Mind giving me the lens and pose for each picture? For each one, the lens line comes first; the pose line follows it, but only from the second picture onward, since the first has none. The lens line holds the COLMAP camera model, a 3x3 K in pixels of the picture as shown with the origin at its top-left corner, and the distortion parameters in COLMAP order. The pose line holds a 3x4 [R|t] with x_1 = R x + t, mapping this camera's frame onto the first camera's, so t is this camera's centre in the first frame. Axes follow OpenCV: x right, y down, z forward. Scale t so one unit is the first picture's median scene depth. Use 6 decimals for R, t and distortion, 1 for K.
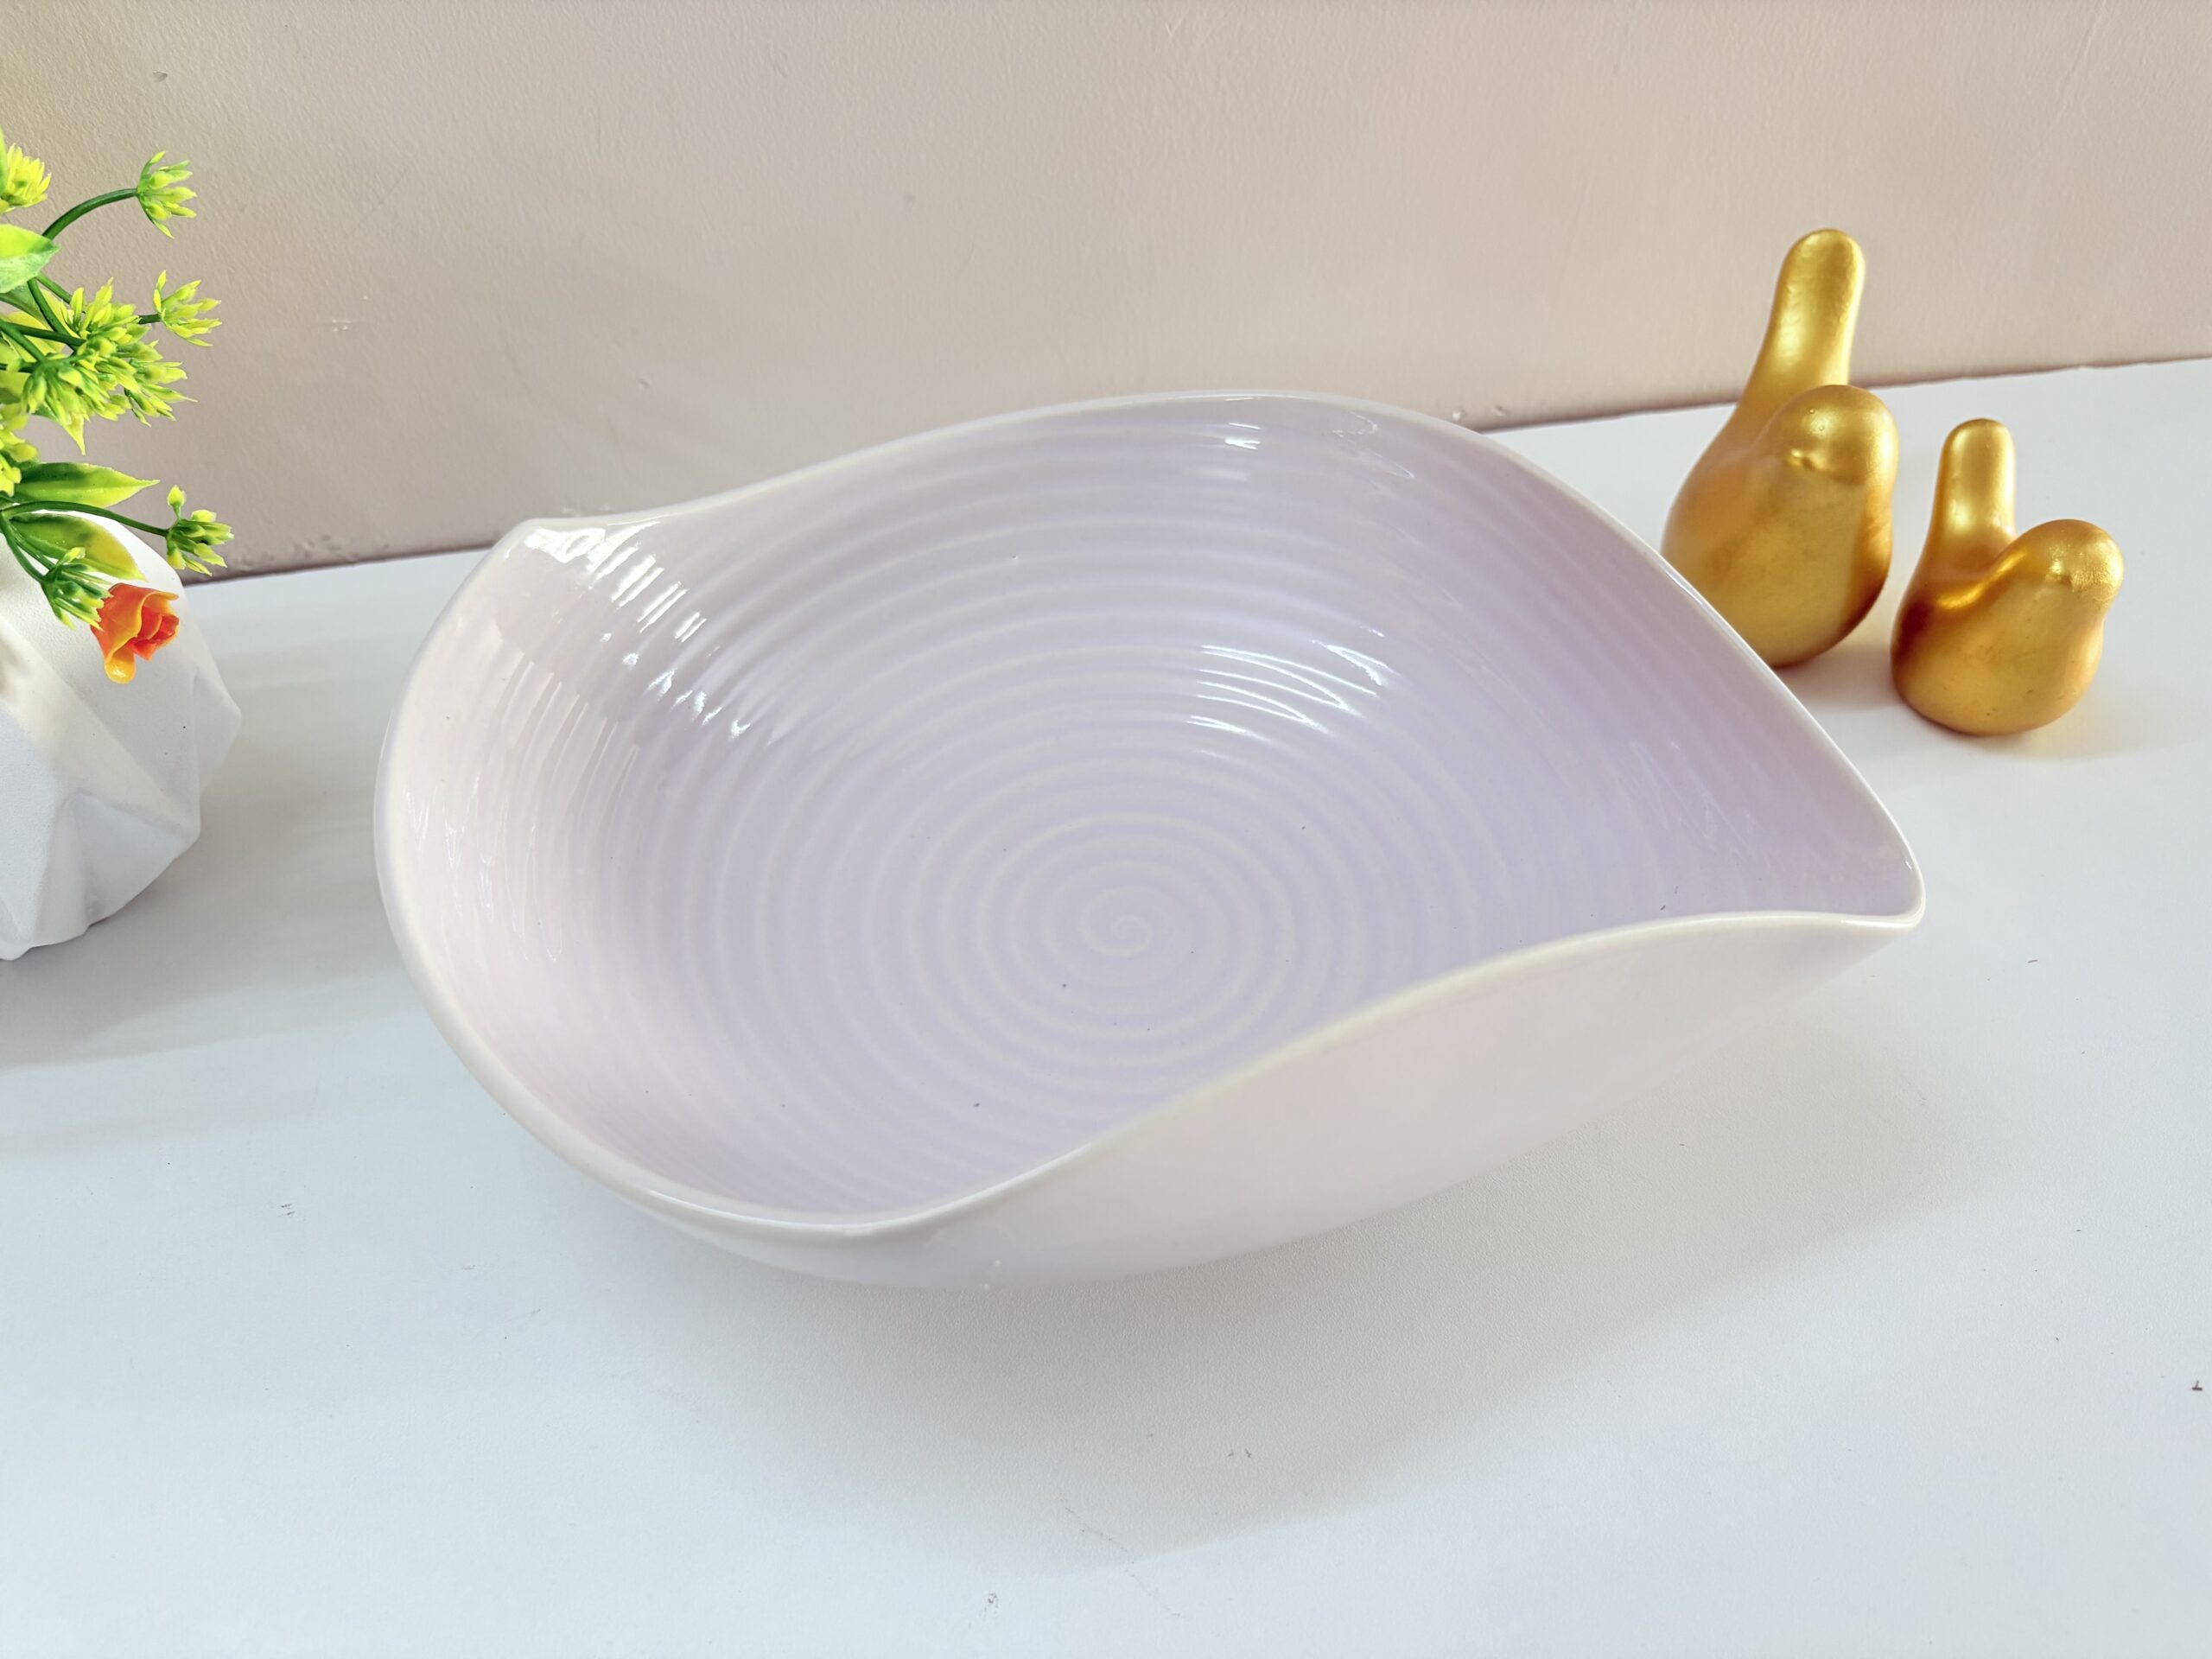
lens RADIAL K [[1740.3, 0, 1111.9], [0, 1740.3, 825.0], [0, 0, 1]] dist [0.006599, -0.026980]
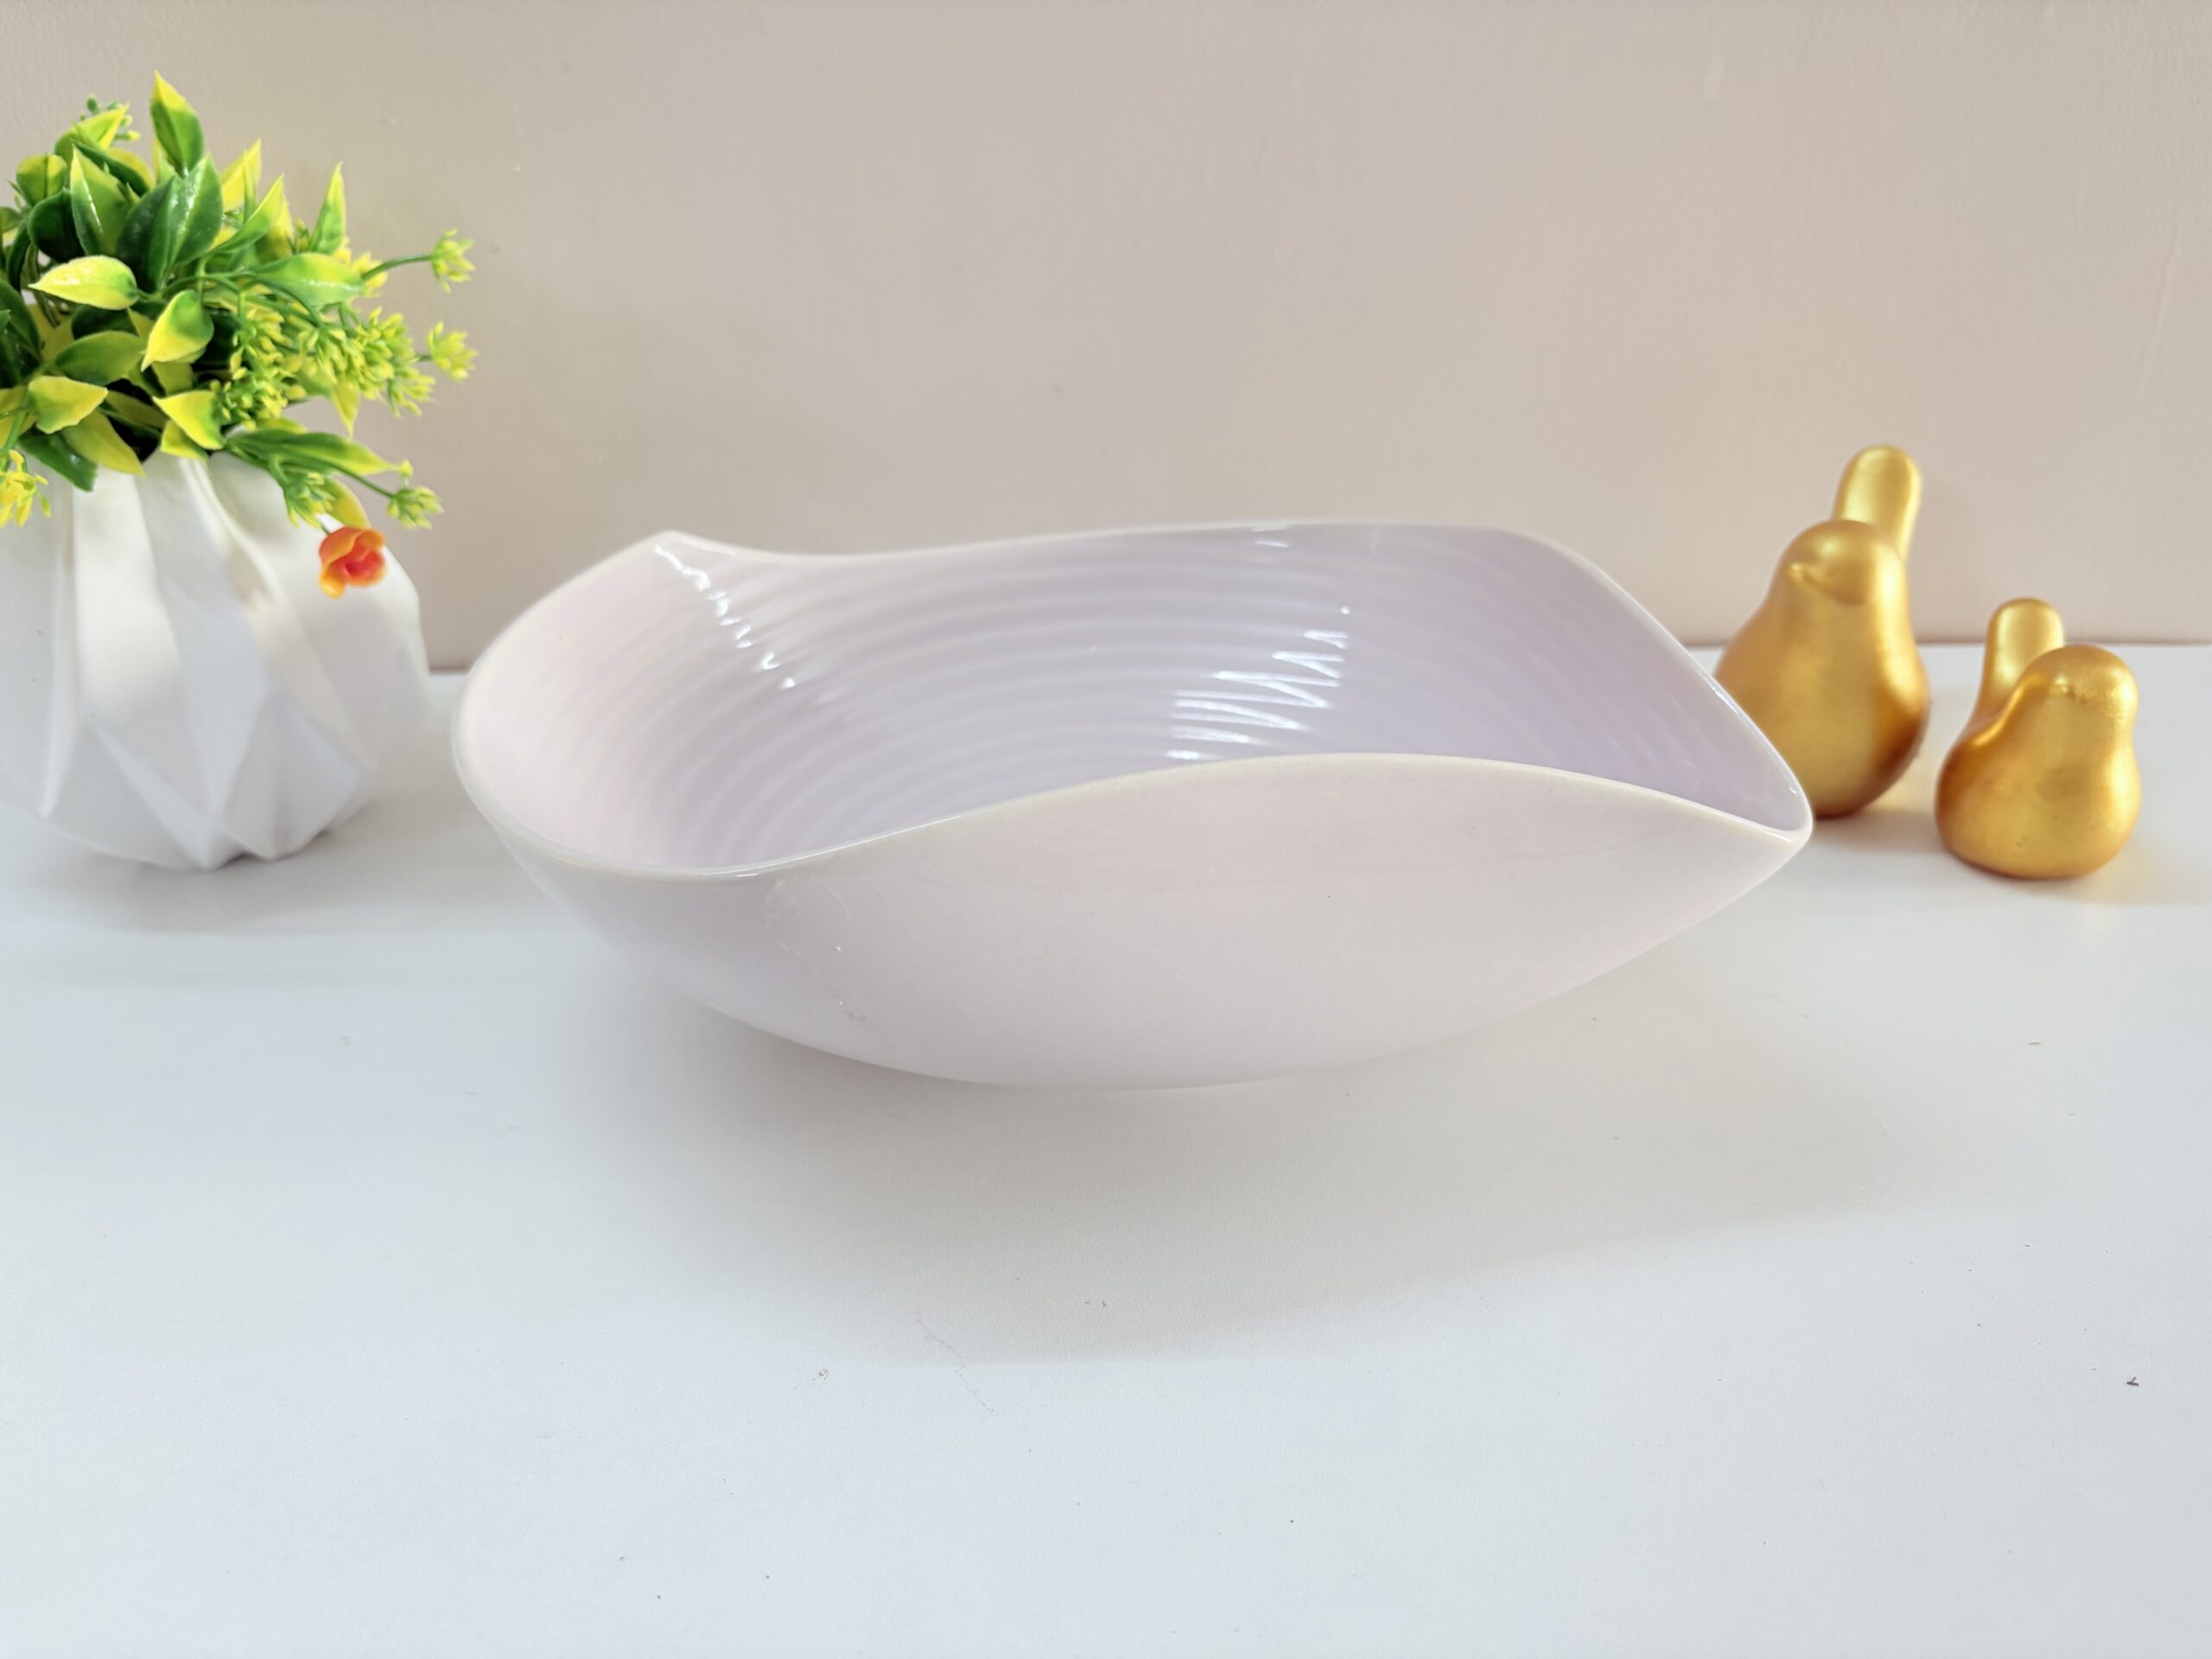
lens RADIAL K [[1740.3, 0, 1112.3], [0, 1740.3, 823.9], [0, 0, 1]] dist [0.006599, -0.026980]
pose [[0.976915, 0.073326, -0.200649, 0.216756], [-0.129772, 0.949781, -0.284738, 0.310597], [0.169694, 0.304203, 0.937371, -0.033705]]
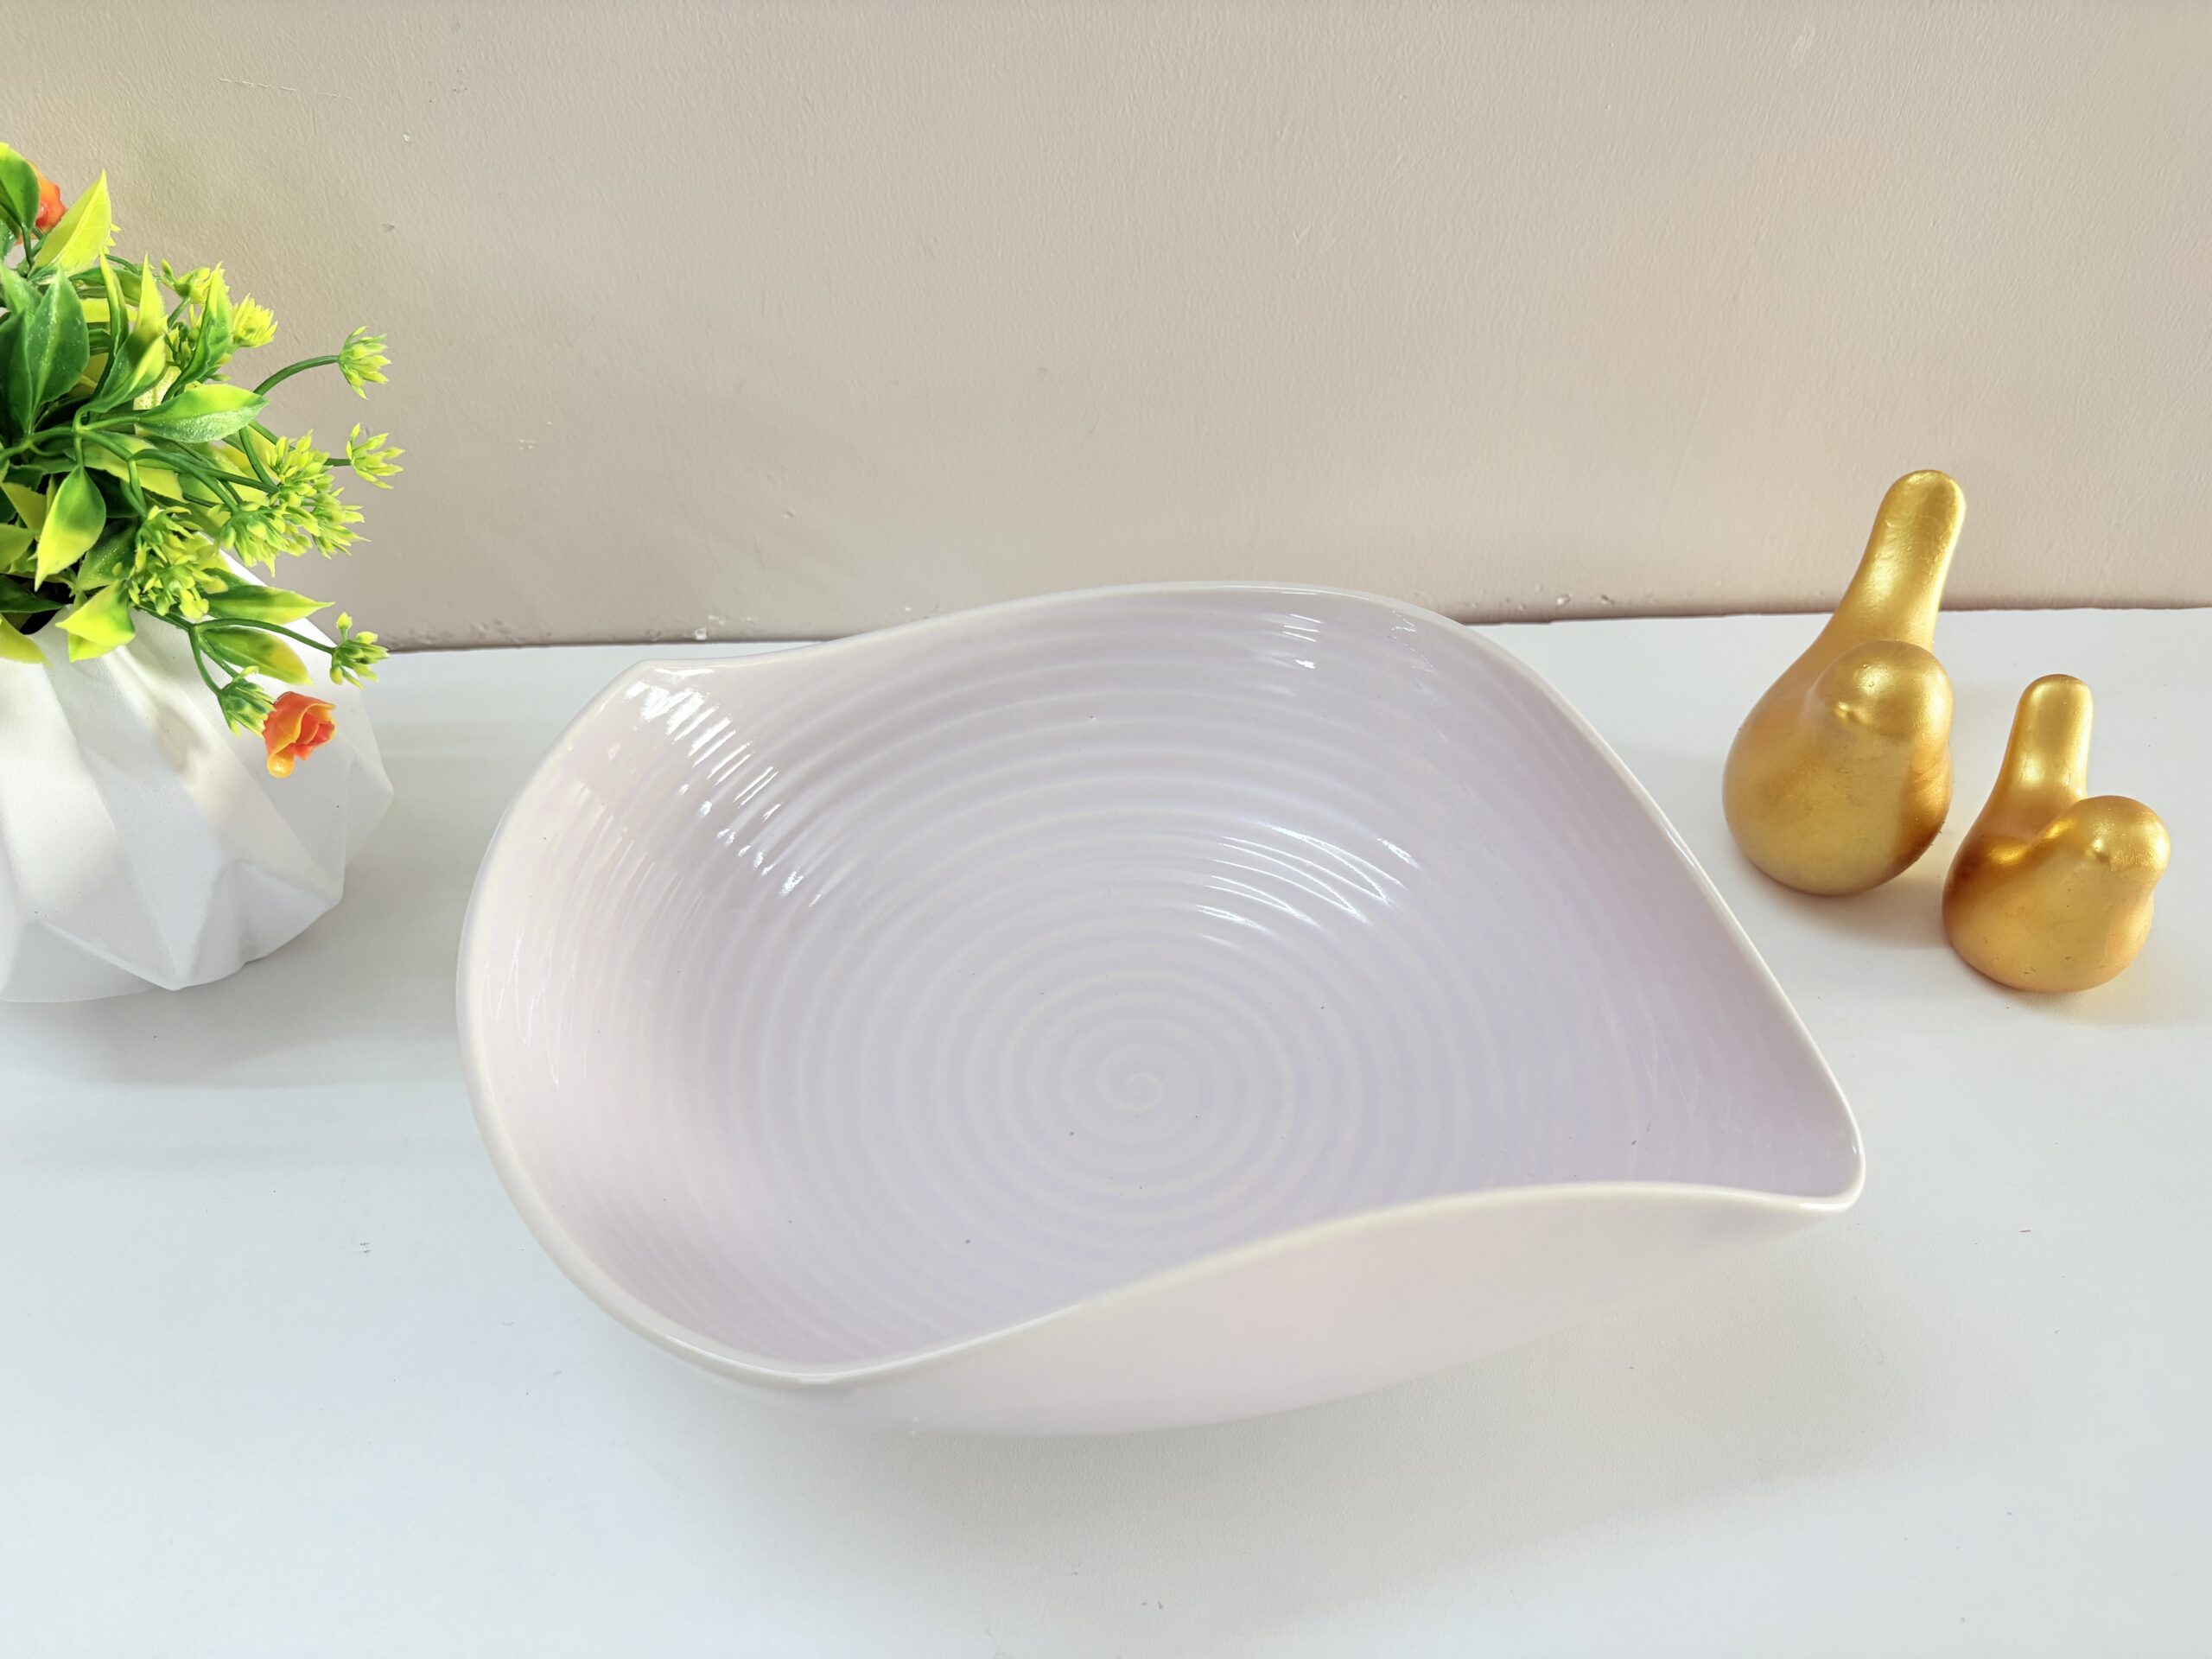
lens RADIAL K [[1740.3, 0, 1105.9], [0, 1740.3, 833.5], [0, 0, 1]] dist [0.006599, -0.026980]
pose [[0.986925, 0.112891, -0.115042, 0.093640], [-0.114246, 0.993439, -0.005227, -0.087189], [0.113697, 0.018302, 0.993347, -0.073356]]
